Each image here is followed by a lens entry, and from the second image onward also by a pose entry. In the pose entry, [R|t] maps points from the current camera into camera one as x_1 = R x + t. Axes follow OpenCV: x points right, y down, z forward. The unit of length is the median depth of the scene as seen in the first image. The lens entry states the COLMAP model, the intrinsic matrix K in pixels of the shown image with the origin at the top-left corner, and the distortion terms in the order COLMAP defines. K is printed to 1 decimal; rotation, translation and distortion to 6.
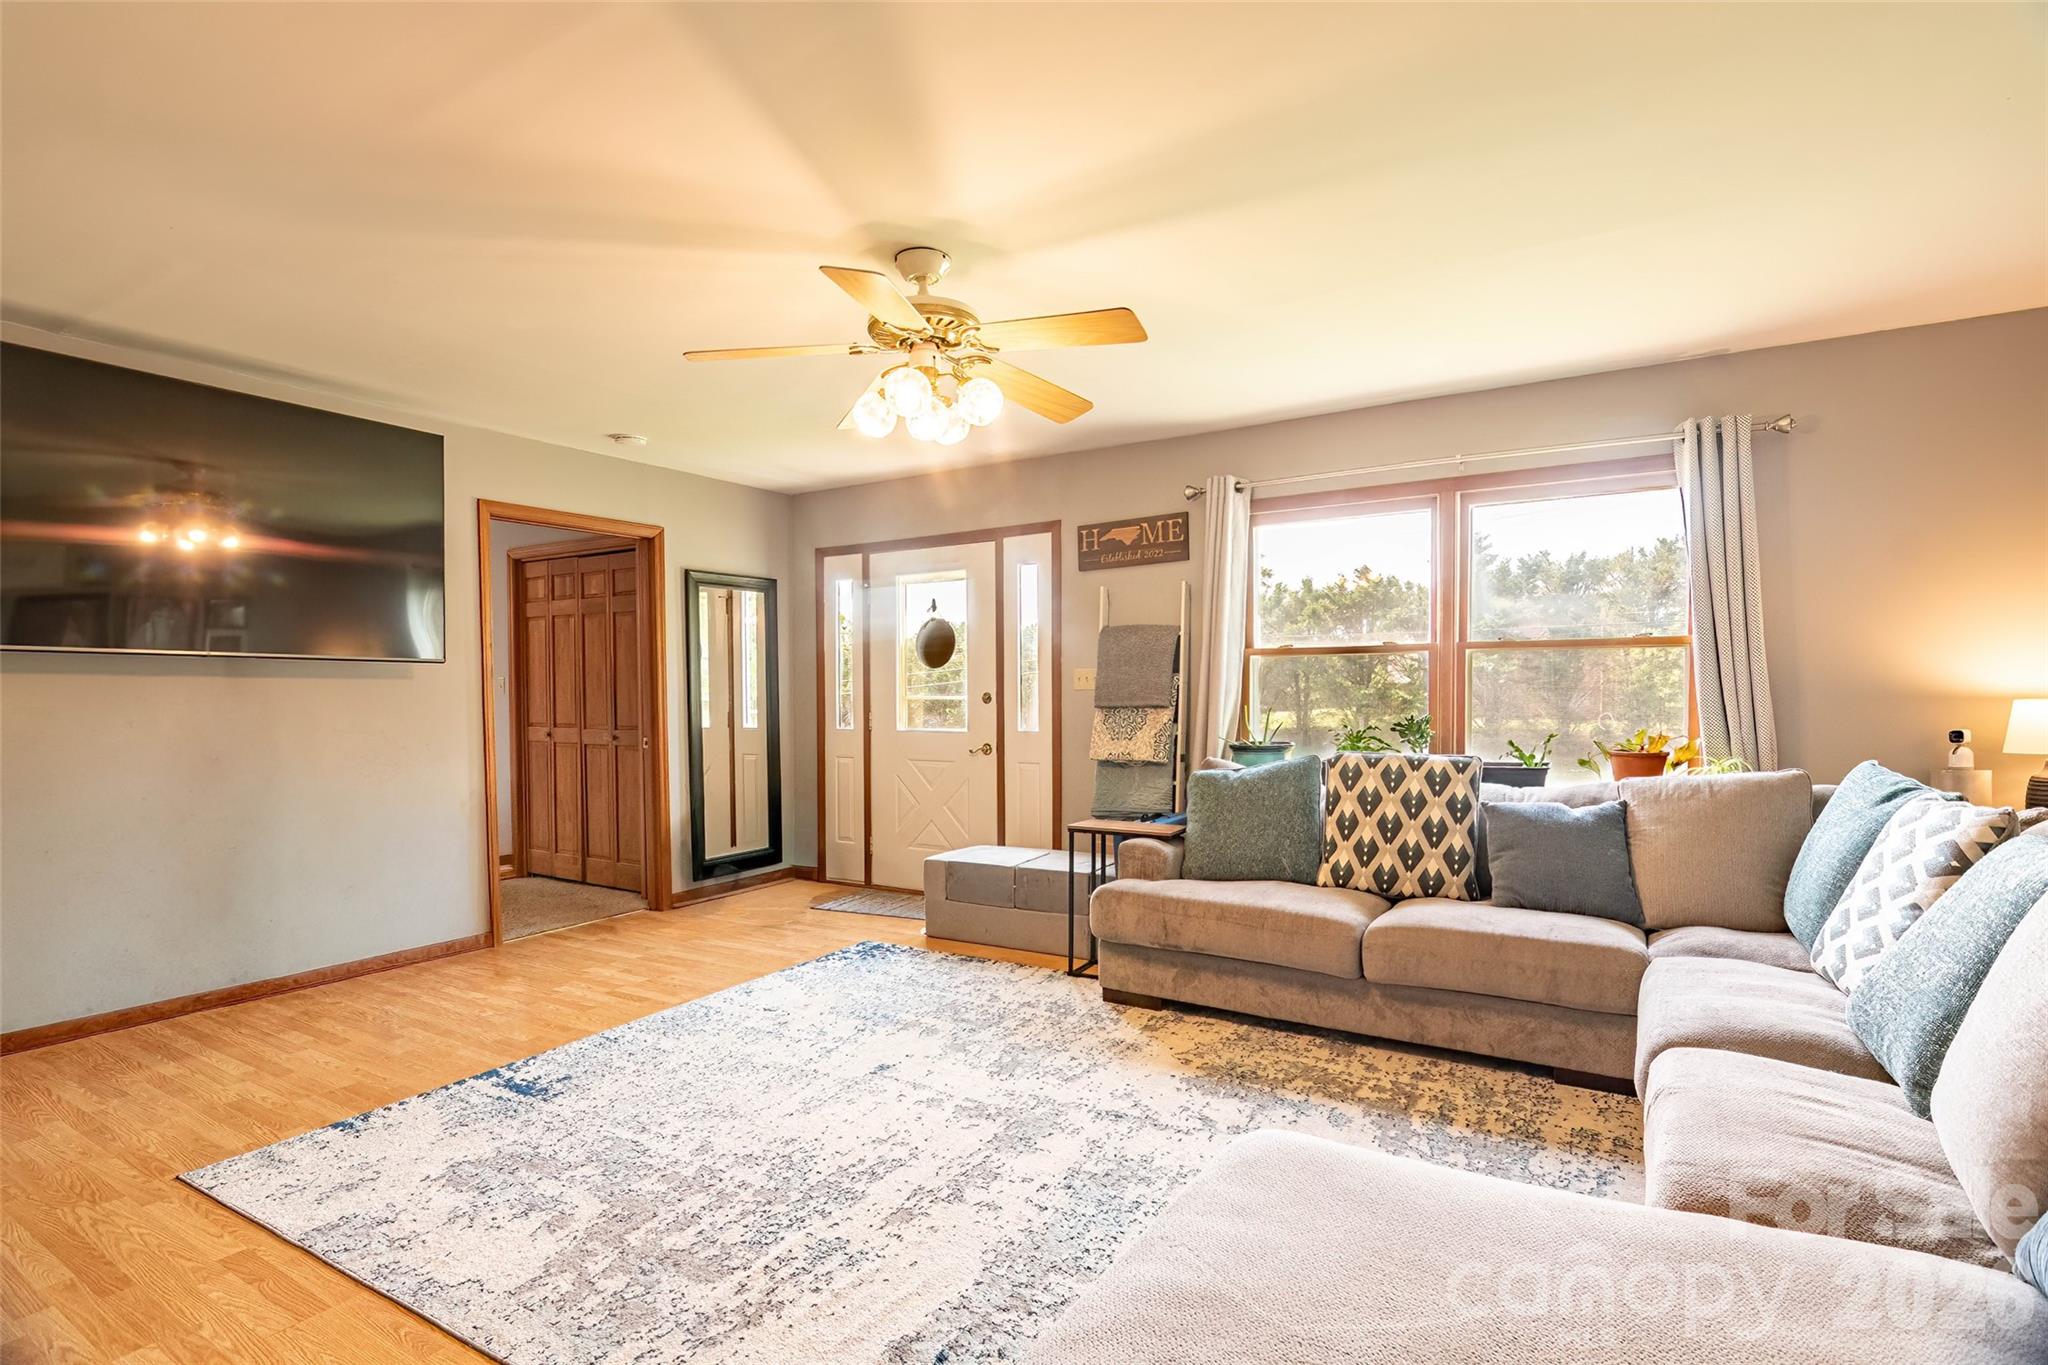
lens RADIAL K [[1040.9, 0, 1008.1], [0, 1040.9, 745.0], [0, 0, 1]] dist [-0.003018, -0.001518]
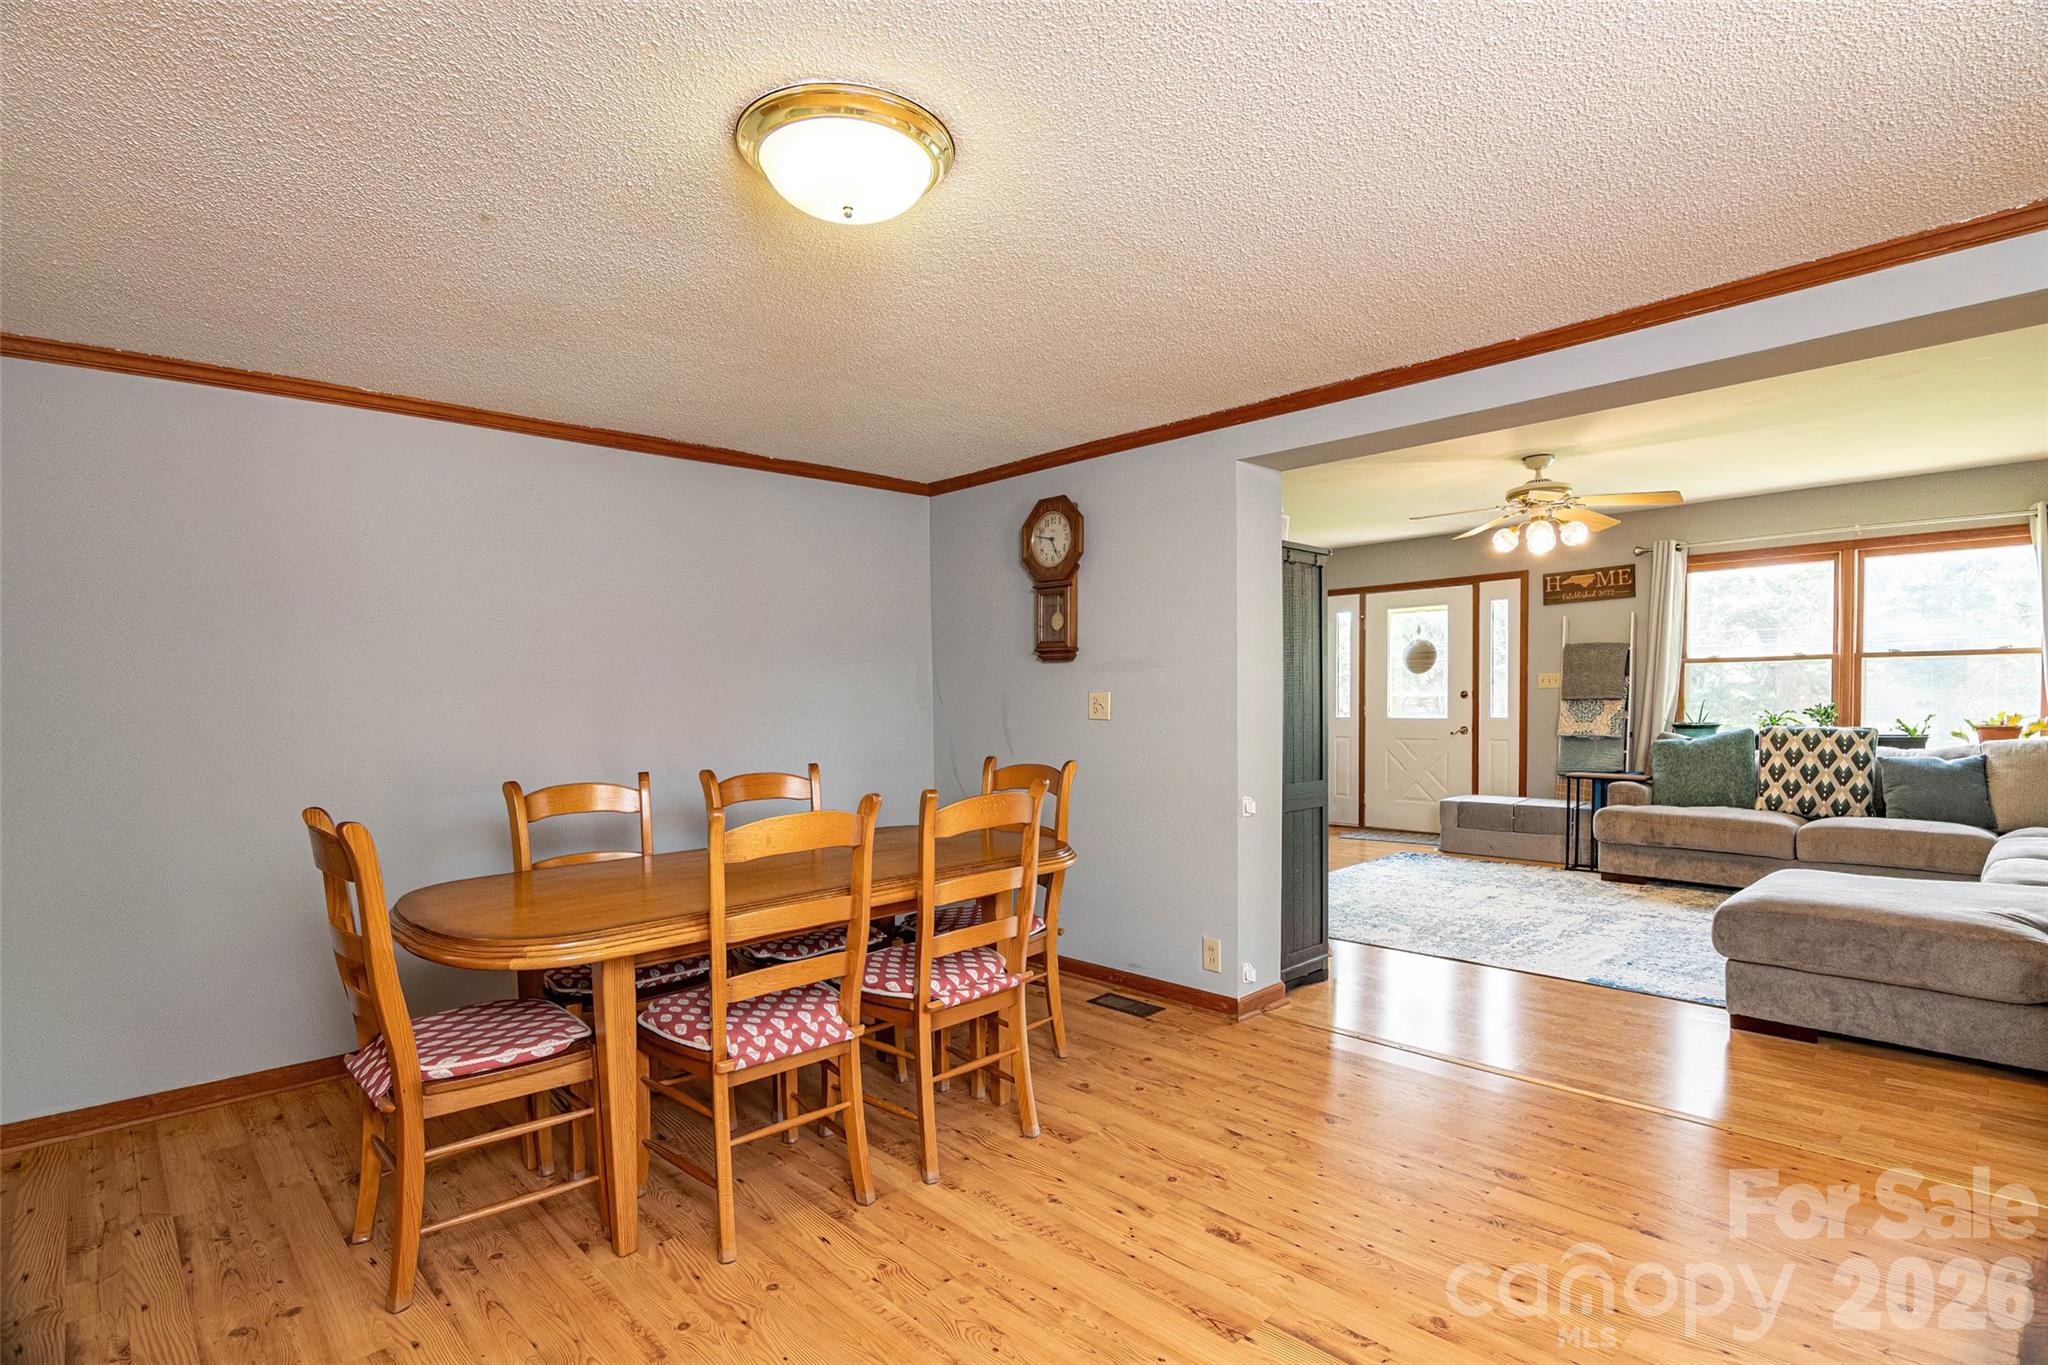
lens RADIAL K [[1015.0, 0, 1017.3], [0, 1015.0, 748.6], [0, 0, 1]] dist [-0.012581, -0.000784]
pose [[0.967199, 0.006793, -0.253928, -0.394408], [-0.006546, 0.999977, 0.001815, 0.046070], [0.253934, -0.000093, 0.967221, -0.755460]]
